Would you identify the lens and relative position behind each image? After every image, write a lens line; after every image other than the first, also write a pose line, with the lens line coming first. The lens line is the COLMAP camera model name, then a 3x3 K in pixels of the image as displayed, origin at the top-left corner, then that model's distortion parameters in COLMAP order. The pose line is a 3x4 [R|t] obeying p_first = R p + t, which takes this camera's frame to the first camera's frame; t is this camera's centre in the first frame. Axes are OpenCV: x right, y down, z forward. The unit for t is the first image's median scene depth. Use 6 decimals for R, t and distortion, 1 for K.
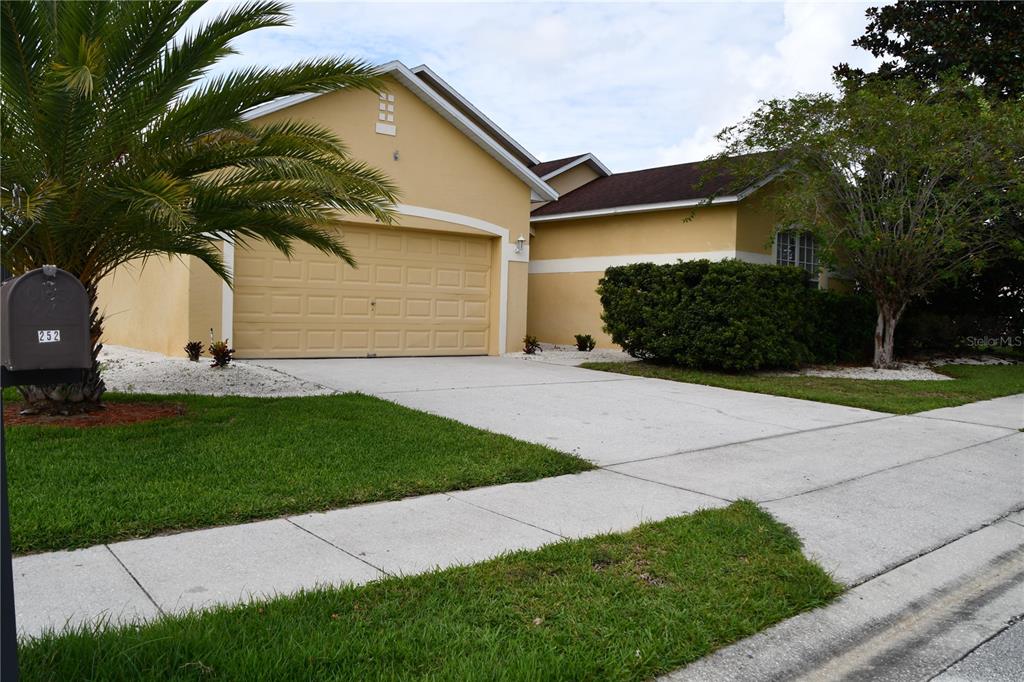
lens RADIAL K [[764.6, 0, 512.0], [0, 764.6, 341.0], [0, 0, 1]] dist [0.003248, 0.000710]
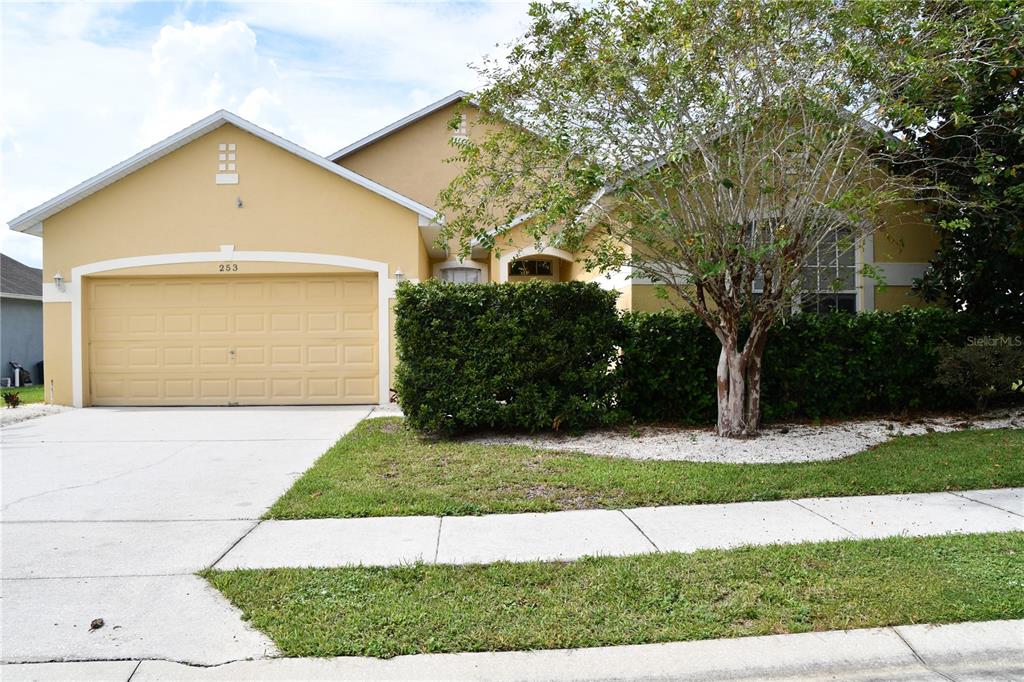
lens RADIAL K [[735.0, 0, 512.0], [0, 735.0, 341.0], [0, 0, 1]] dist [0.003635, 0.000906]
pose [[0.806795, -0.039900, -0.589483, 0.681727], [0.005180, 0.998156, -0.060473, -0.003358], [0.590809, 0.045736, 0.805514, 0.440091]]
